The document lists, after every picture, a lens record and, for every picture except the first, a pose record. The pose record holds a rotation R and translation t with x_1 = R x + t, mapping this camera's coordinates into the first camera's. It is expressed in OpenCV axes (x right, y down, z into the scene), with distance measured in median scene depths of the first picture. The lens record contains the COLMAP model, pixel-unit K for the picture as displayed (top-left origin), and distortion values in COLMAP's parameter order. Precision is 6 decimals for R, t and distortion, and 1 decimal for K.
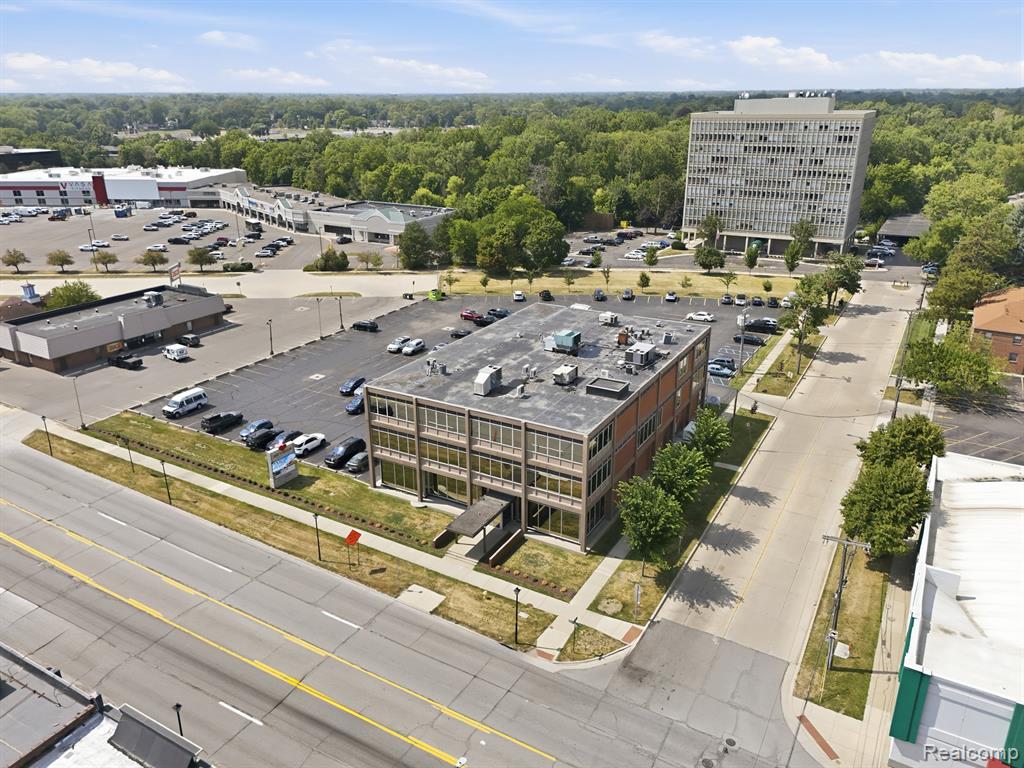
lens RADIAL K [[753.6, 0, 509.7], [0, 753.6, 381.8], [0, 0, 1]] dist [0.076985, -0.076809]
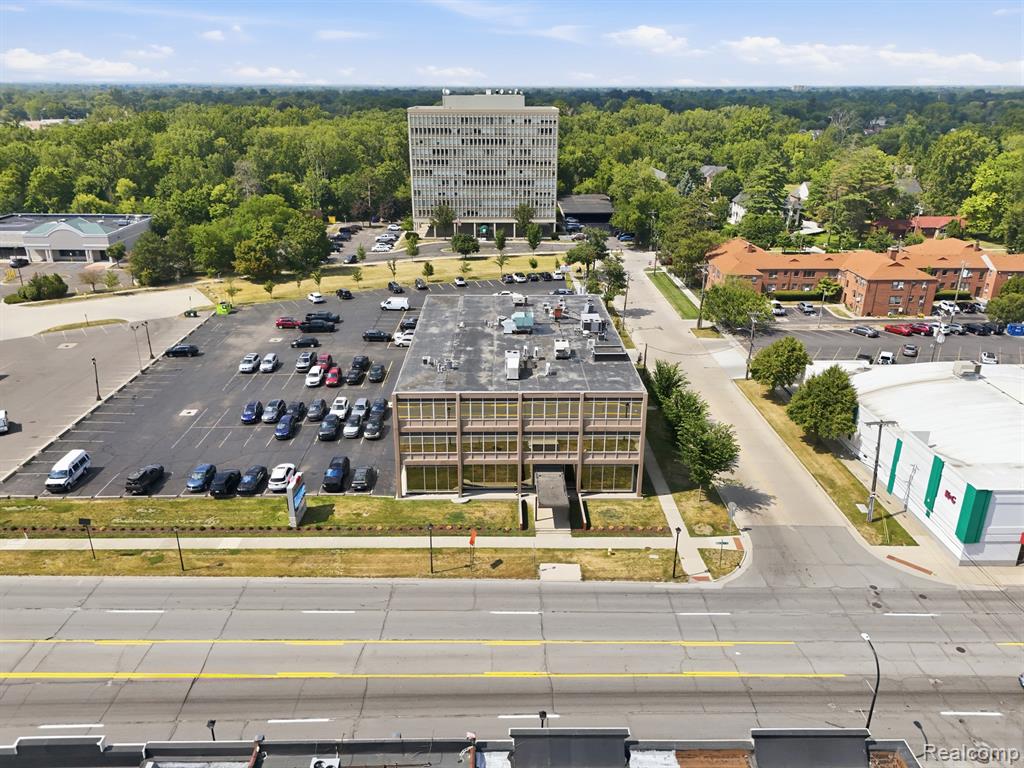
lens RADIAL K [[753.6, 0, 509.7], [0, 753.6, 381.8], [0, 0, 1]] dist [0.076985, -0.076809]
pose [[0.859073, -0.177390, 0.480131, -0.239144], [0.174596, 0.983323, 0.050904, -0.014562], [-0.481154, 0.040099, 0.875718, 0.040941]]
